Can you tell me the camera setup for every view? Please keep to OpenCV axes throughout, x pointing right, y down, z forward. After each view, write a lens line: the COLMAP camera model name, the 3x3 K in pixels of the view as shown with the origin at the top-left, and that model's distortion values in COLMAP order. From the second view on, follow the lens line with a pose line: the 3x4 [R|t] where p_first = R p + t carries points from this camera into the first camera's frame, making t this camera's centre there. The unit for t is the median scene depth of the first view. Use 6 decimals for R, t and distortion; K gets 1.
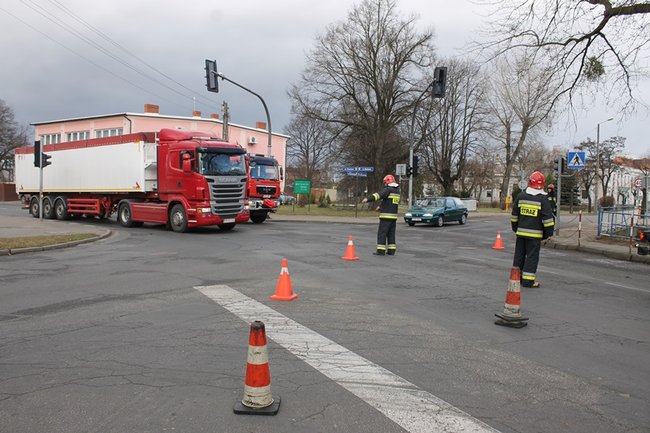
lens RADIAL K [[551.6, 0, 325.0], [0, 551.6, 216.5], [0, 0, 1]] dist [-0.175057, 0.167224]
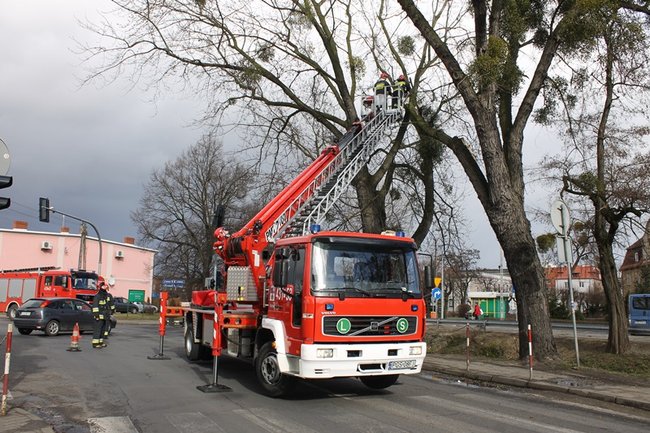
lens RADIAL K [[579.6, 0, 326.2], [0, 579.6, 226.0], [0, 0, 1]] dist [-0.103947, 0.006683]
pose [[0.990329, 0.012640, 0.138164, 0.220389], [0.012179, 0.984078, -0.177320, 0.024563], [-0.138206, 0.177288, 0.974407, -0.335801]]
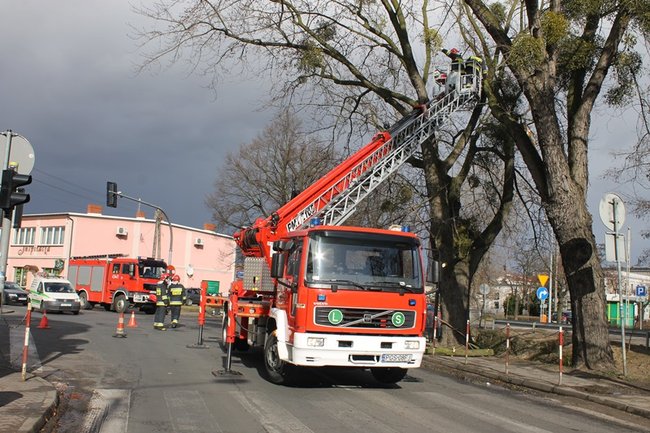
lens RADIAL K [[670.0, 0, 325.0], [0, 670.0, 216.5], [0, 0, 1]] dist [-0.087055, -0.002978]
pose [[0.998941, 0.023848, -0.039353, 0.275829], [-0.030171, 0.985178, -0.168859, 0.030002], [0.034743, 0.169867, 0.984854, -0.397193]]
